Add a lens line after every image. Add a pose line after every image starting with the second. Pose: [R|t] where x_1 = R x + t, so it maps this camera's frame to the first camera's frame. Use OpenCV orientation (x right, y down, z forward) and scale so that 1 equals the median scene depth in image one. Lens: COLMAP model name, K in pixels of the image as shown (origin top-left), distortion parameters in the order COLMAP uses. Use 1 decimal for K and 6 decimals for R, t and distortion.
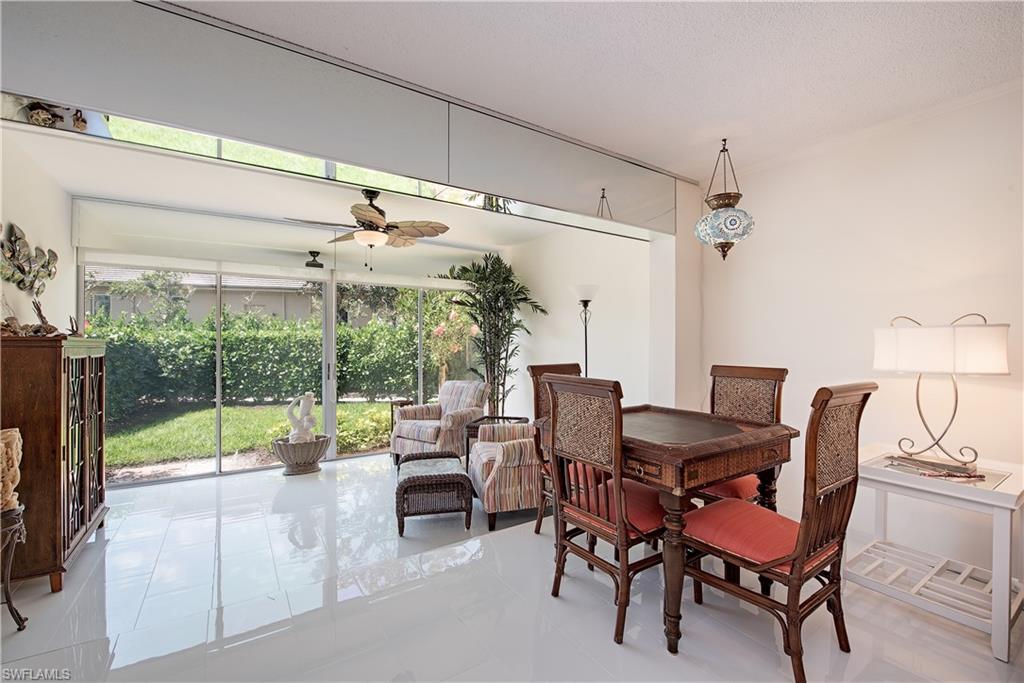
lens RADIAL K [[440.5, 0, 513.9], [0, 440.5, 342.5], [0, 0, 1]] dist [0.000296, -0.000279]
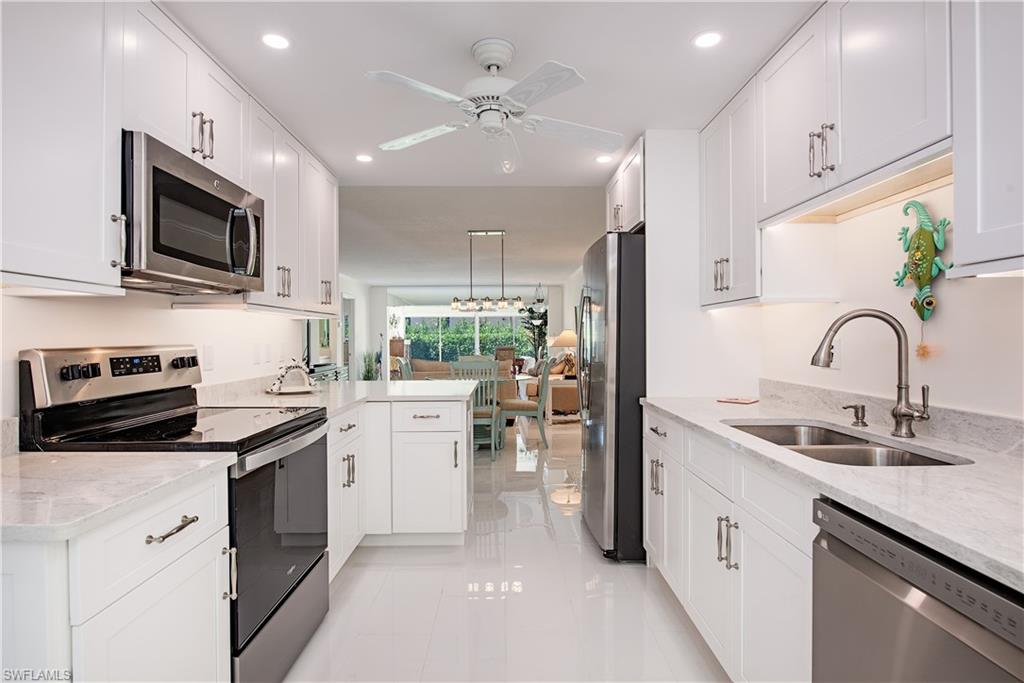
lens RADIAL K [[533.2, 0, 510.9], [0, 533.2, 339.0], [0, 0, 1]] dist [0.000262, 0.000025]
pose [[0.847093, 0.000345, -0.531445, 0.840608], [-0.000173, 1.000000, 0.000375, -0.006617], [0.531445, -0.000226, 0.847093, -0.913021]]
